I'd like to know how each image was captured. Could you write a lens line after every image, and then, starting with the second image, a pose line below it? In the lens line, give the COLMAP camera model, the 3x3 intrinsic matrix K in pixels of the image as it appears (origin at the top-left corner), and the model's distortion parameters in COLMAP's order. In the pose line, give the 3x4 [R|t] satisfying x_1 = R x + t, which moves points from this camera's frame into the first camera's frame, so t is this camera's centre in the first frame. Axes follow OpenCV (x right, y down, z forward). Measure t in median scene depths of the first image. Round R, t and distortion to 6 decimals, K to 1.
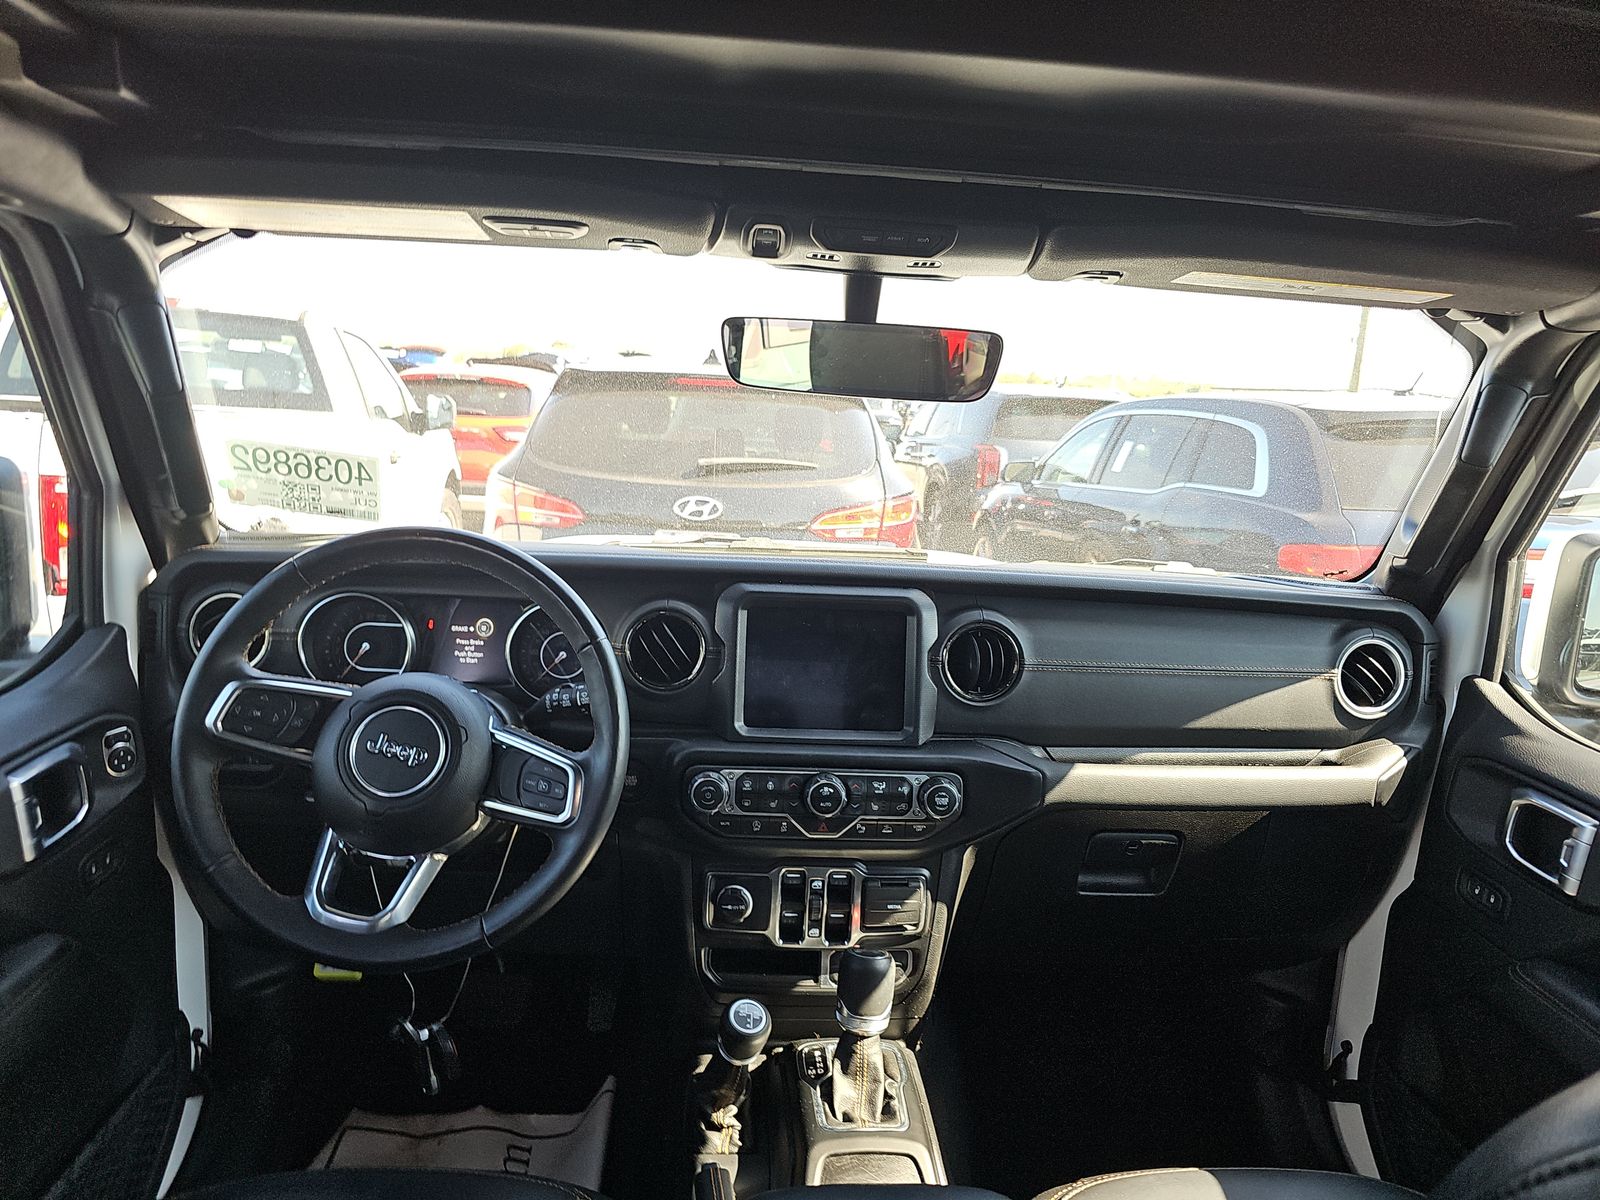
lens RADIAL K [[1109.7, 0, 795.9], [0, 1109.7, 617.0], [0, 0, 1]] dist [0.065535, -0.081924]
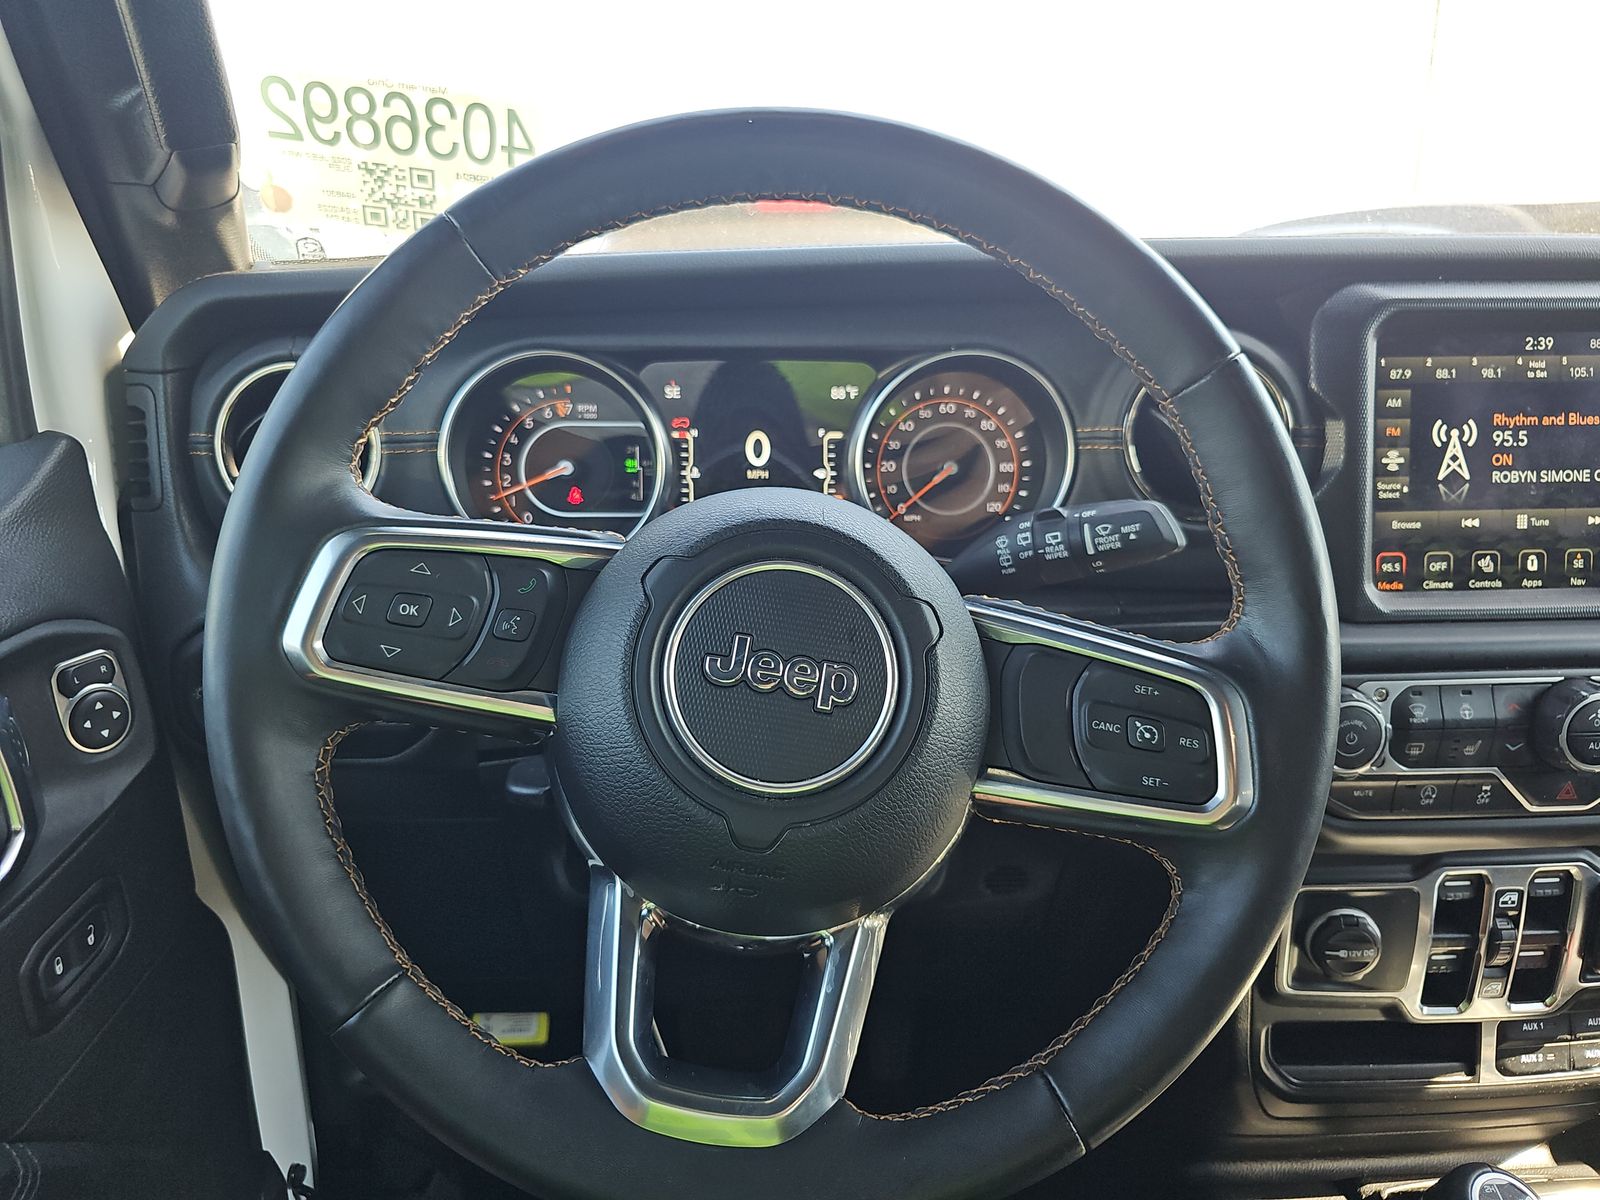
lens RADIAL K [[1109.7, 0, 795.9], [0, 1109.7, 617.0], [0, 0, 1]] dist [0.065535, -0.081924]
pose [[0.998698, -0.048497, -0.015841, -0.284151], [0.049759, 0.994470, 0.092488, 0.052860], [0.011268, -0.093155, 0.995588, 0.510438]]
